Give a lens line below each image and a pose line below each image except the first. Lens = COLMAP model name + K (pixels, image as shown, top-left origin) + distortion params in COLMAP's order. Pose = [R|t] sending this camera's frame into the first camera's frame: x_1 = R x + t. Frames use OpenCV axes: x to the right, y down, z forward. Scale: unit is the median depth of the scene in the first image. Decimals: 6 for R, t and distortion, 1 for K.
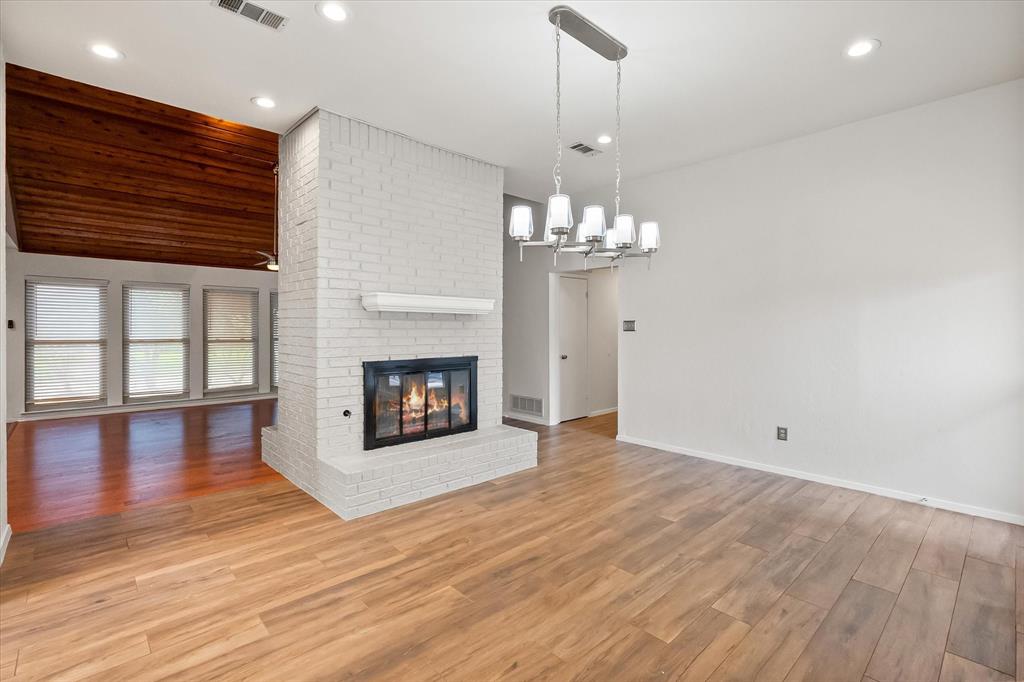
lens RADIAL K [[455.1, 0, 510.1], [0, 455.1, 334.2], [0, 0, 1]] dist [-0.001343, -0.000310]
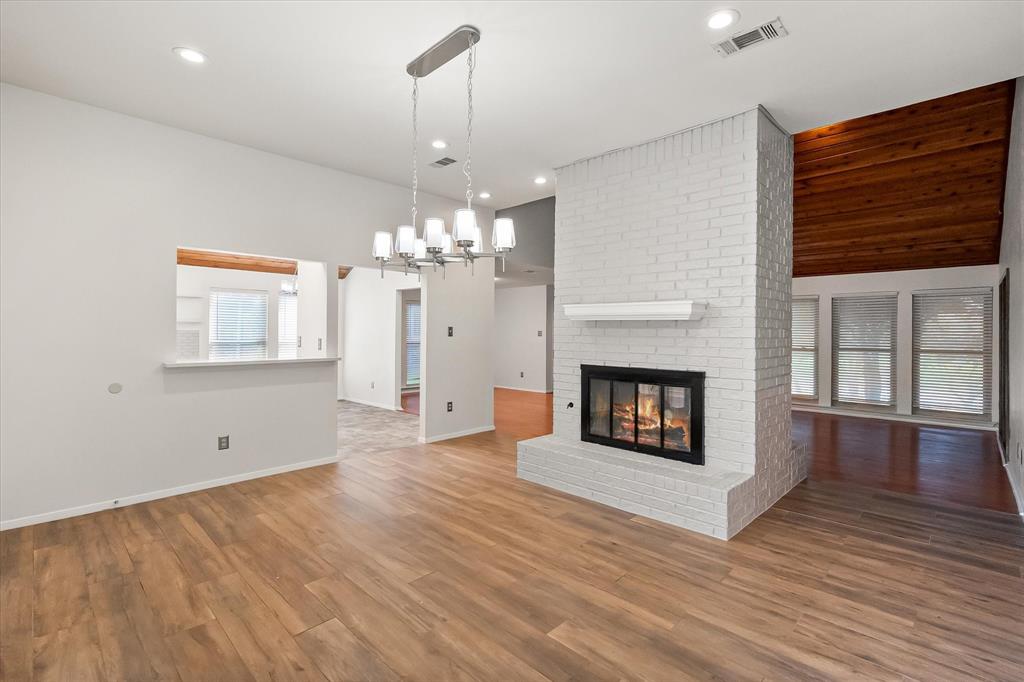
lens RADIAL K [[447.5, 0, 512.5], [0, 447.5, 331.6], [0, 0, 1]] dist [0.000838, 0.000001]
pose [[0.083918, -0.004125, -0.996464, 0.835137], [-0.022176, 0.999736, -0.006006, -0.012851], [0.996226, 0.022601, 0.083805, 0.744445]]
